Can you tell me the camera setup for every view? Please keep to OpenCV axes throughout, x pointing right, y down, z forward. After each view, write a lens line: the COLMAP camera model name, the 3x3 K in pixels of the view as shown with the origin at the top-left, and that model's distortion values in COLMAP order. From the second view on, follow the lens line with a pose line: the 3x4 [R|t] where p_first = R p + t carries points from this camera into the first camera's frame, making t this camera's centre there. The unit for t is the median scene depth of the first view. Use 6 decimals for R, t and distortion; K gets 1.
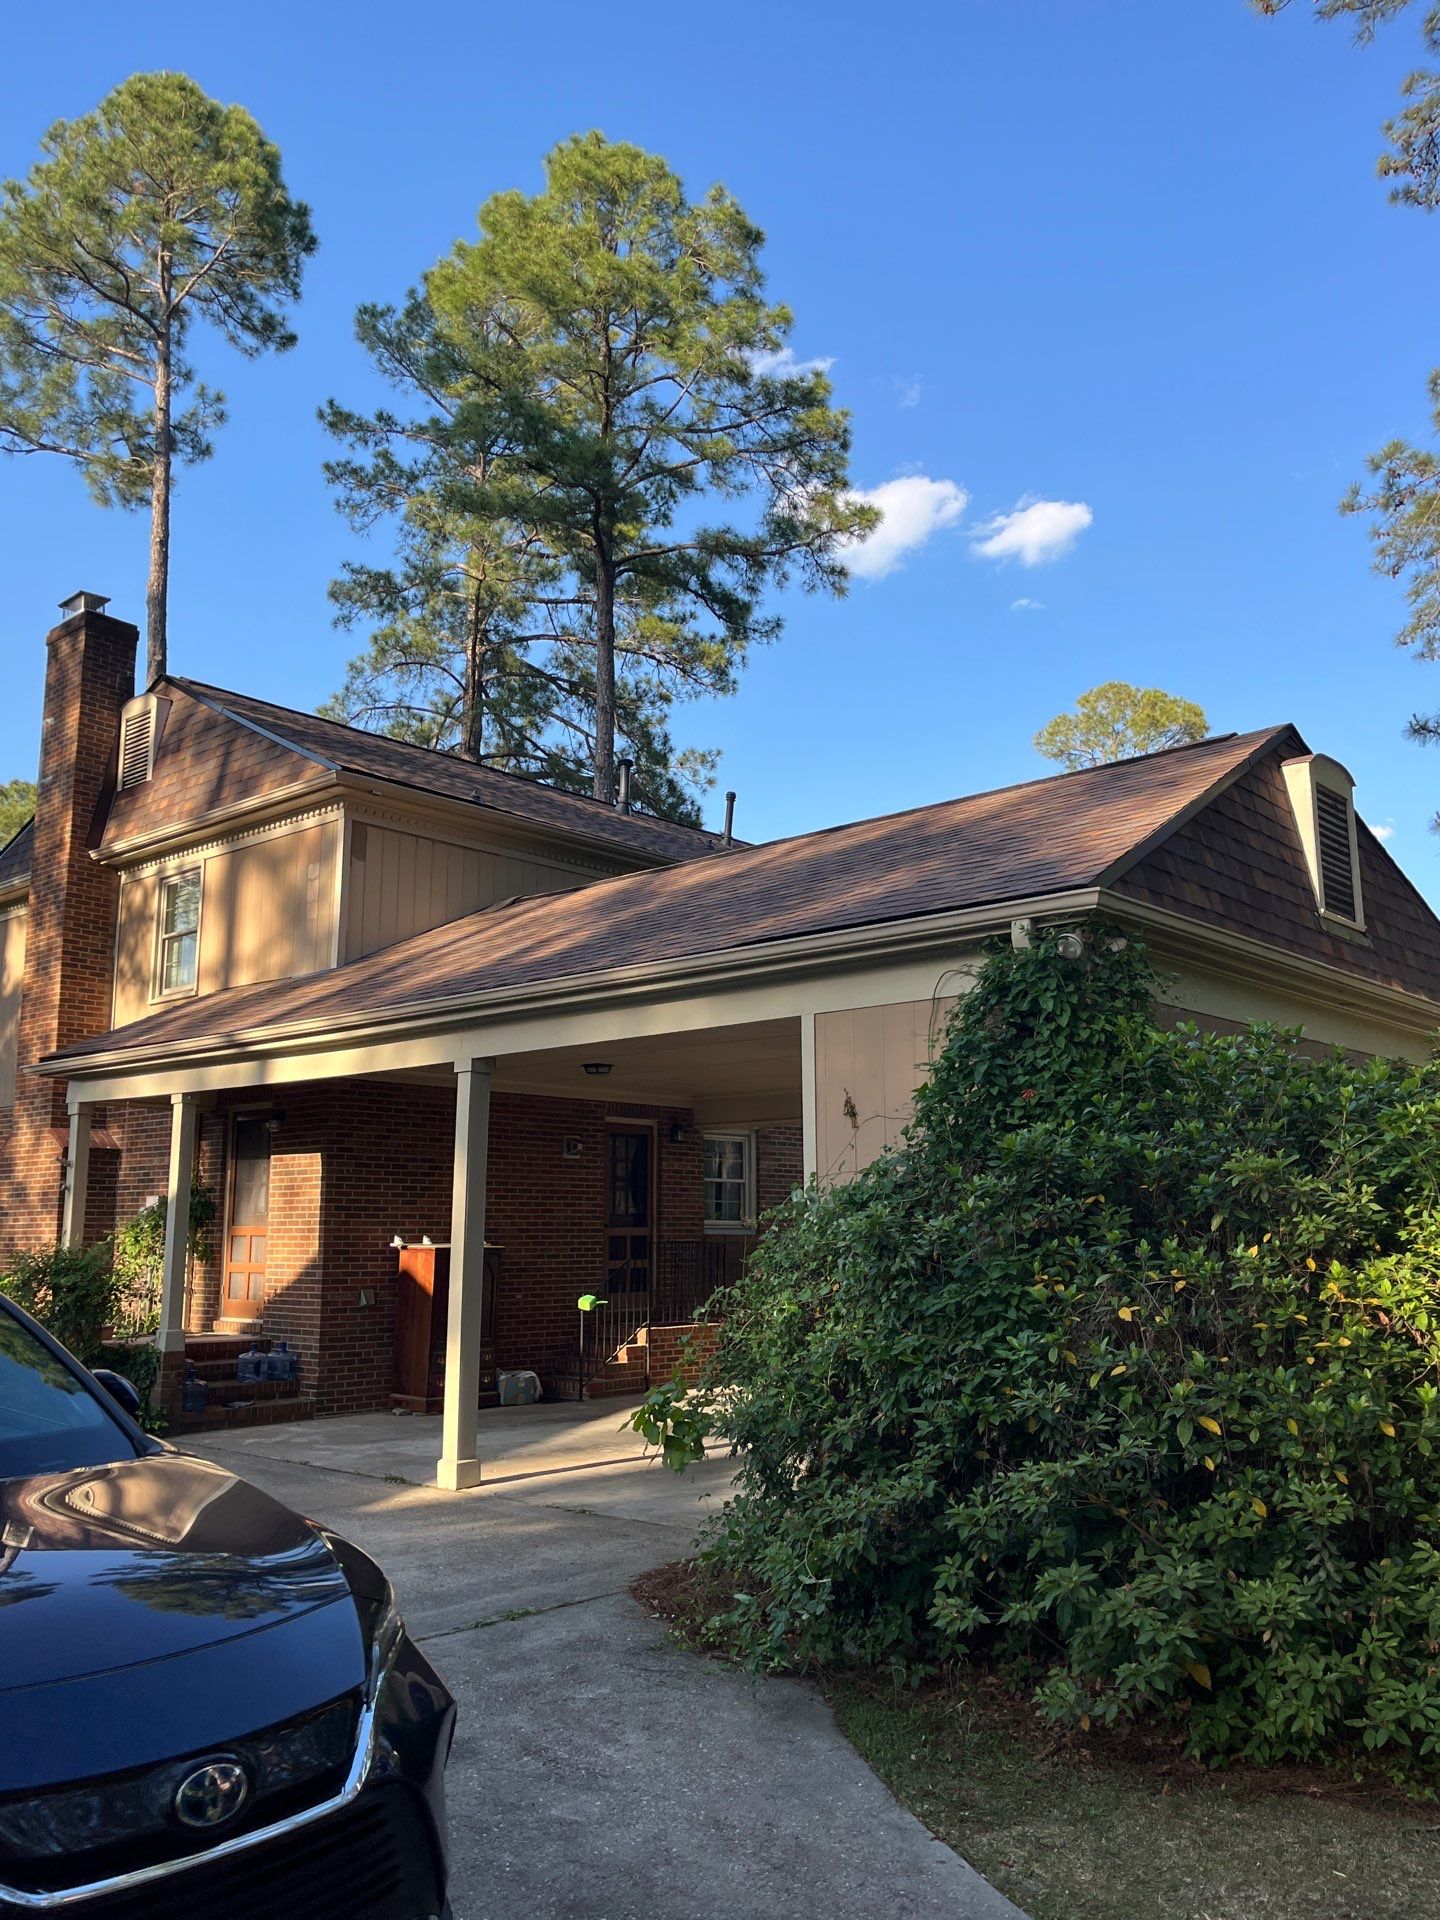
lens RADIAL K [[1530.1, 0, 727.7], [0, 1530.1, 995.5], [0, 0, 1]] dist [-0.002353, -0.004646]
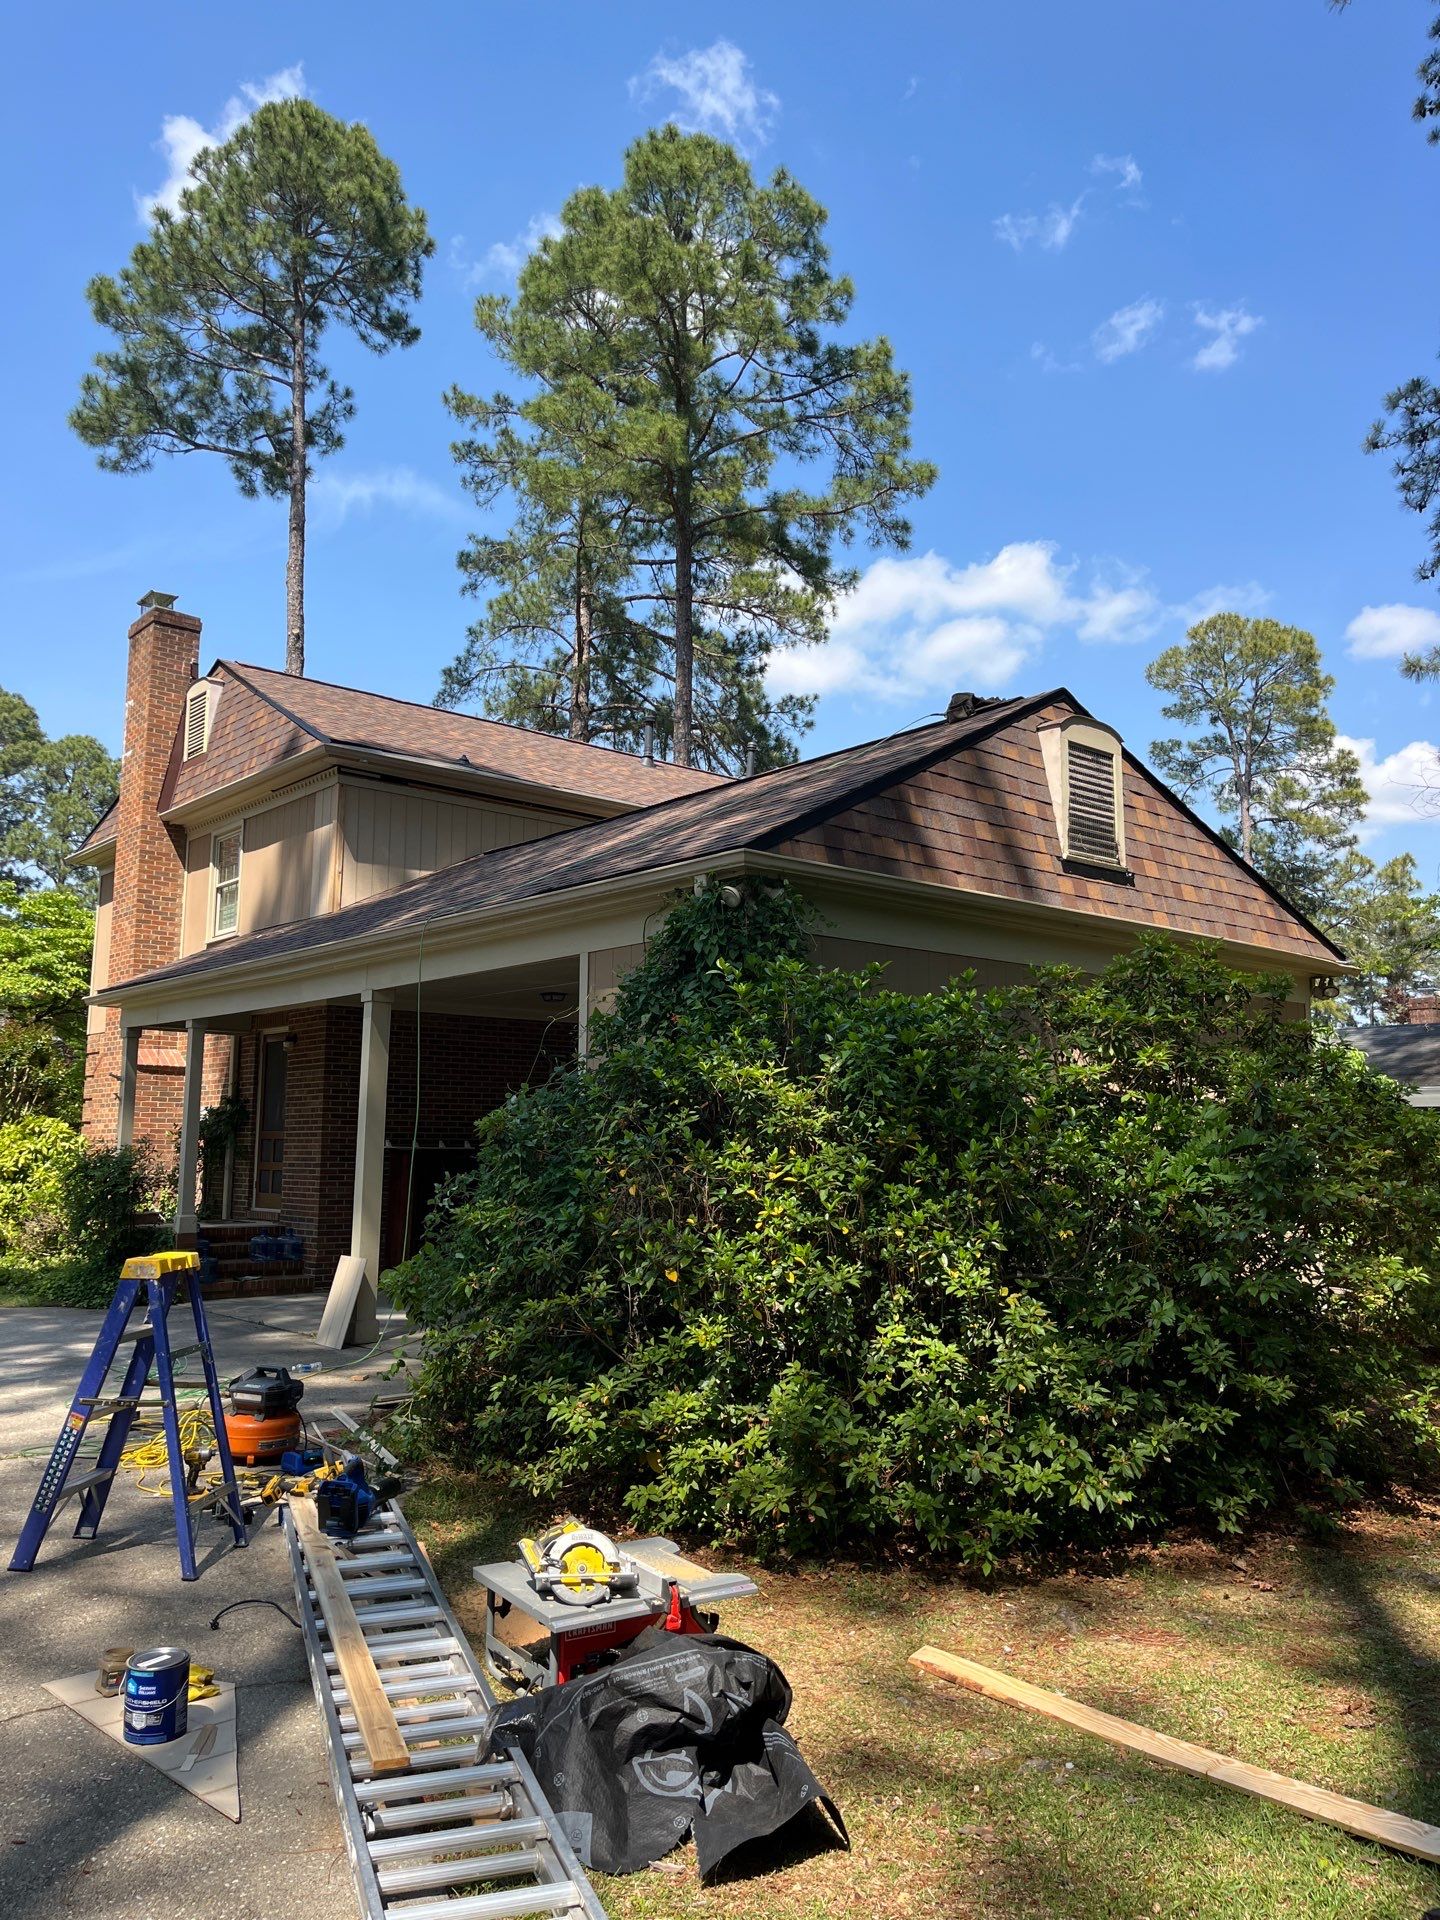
lens RADIAL K [[1465.9, 0, 713.7], [0, 1465.9, 951.5], [0, 0, 1]] dist [-0.003509, 0.000369]
pose [[0.991312, -0.009332, -0.131202, 0.066280], [0.011807, 0.999766, 0.018102, -0.001787], [0.131002, -0.019494, 0.991190, -0.027518]]
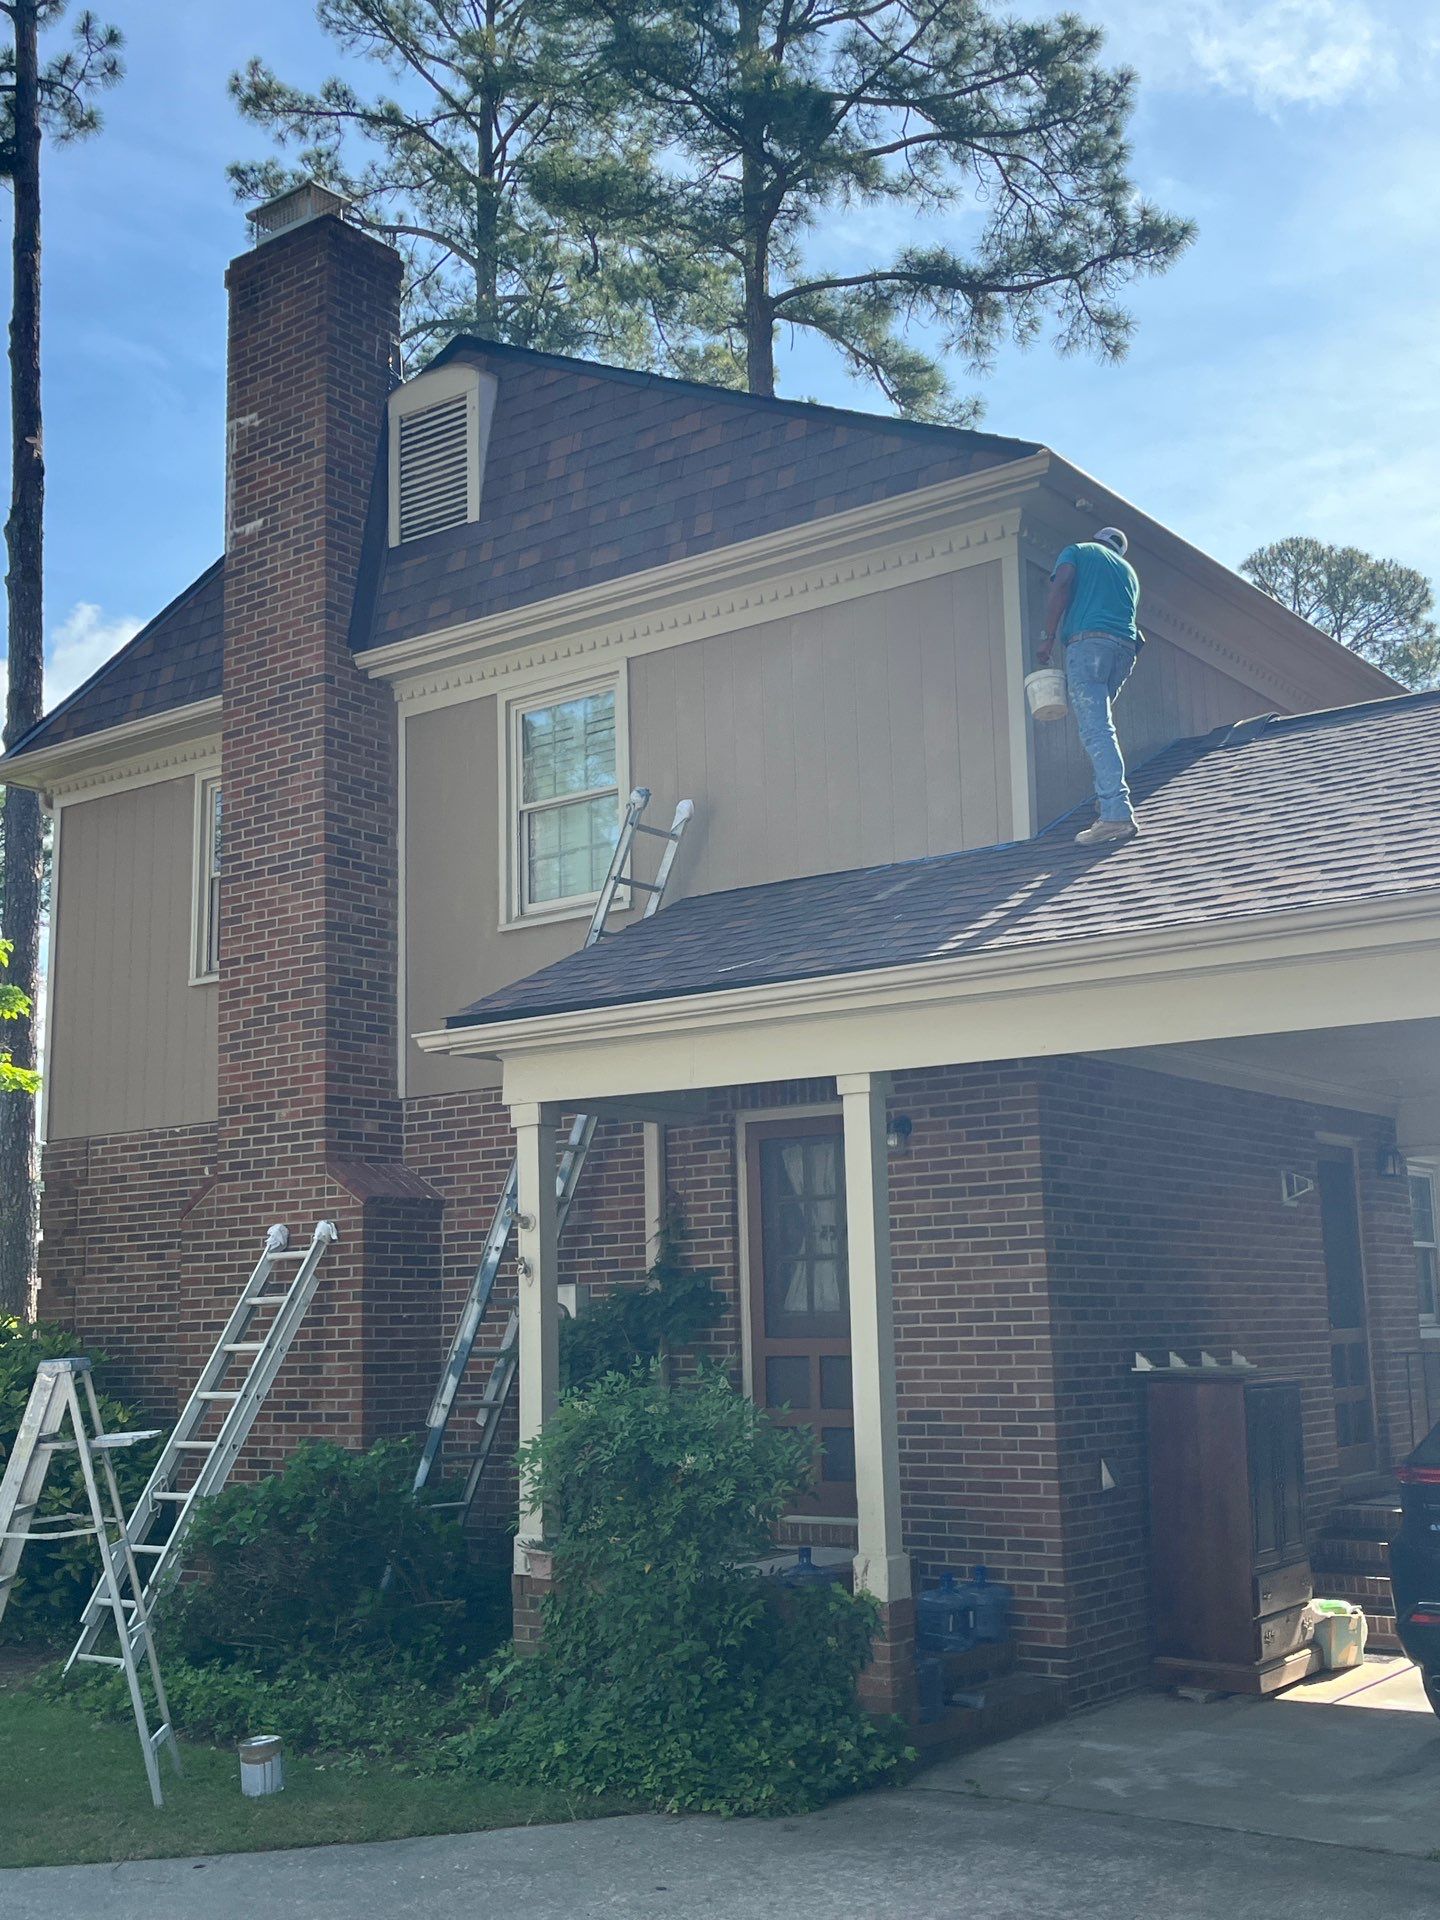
lens RADIAL K [[2090.4, 0, 719.0], [0, 2090.4, 990.8], [0, 0, 1]] dist [-0.003075, 0.045941]
pose [[0.996634, -0.005115, 0.081817, -0.152661], [0.005682, 0.999961, -0.006697, 0.013777], [-0.081780, 0.007140, 0.996625, 0.109549]]
